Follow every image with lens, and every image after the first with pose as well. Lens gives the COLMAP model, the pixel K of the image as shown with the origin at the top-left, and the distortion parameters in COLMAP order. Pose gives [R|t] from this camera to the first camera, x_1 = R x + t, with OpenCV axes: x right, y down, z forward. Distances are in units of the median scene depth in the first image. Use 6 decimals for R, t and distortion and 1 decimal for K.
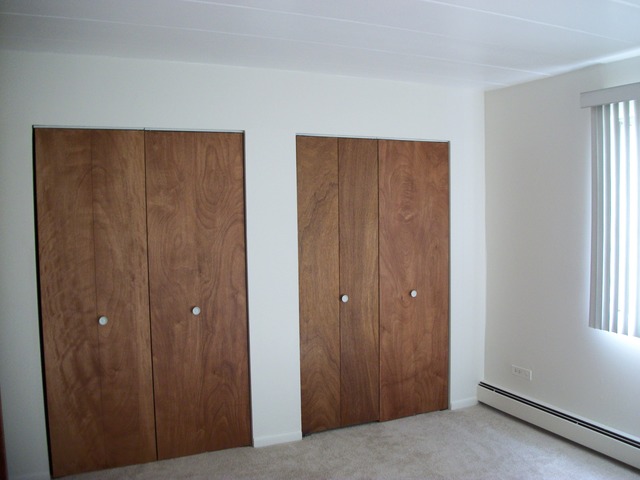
lens RADIAL K [[592.4, 0, 320.0], [0, 592.4, 240.0], [0, 0, 1]] dist [-0.127936, 0.045080]
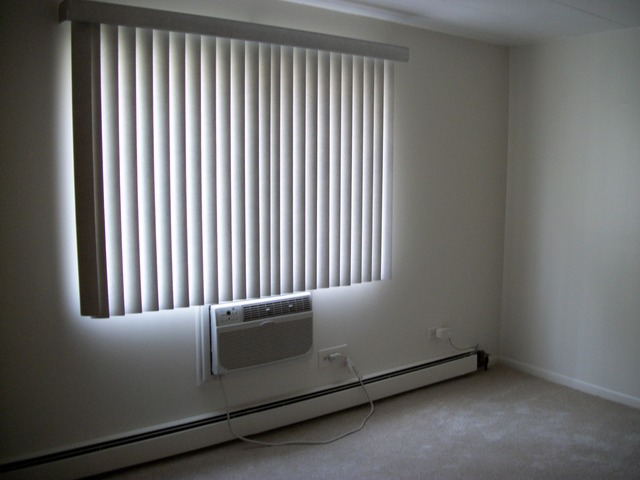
lens RADIAL K [[592.4, 0, 320.0], [0, 592.4, 240.0], [0, 0, 1]] dist [-0.127936, 0.045080]
pose [[-0.174836, -0.100668, 0.979438, -0.354557], [0.056162, 0.992120, 0.111997, -0.020876], [-0.982995, 0.074588, -0.167805, 0.933419]]
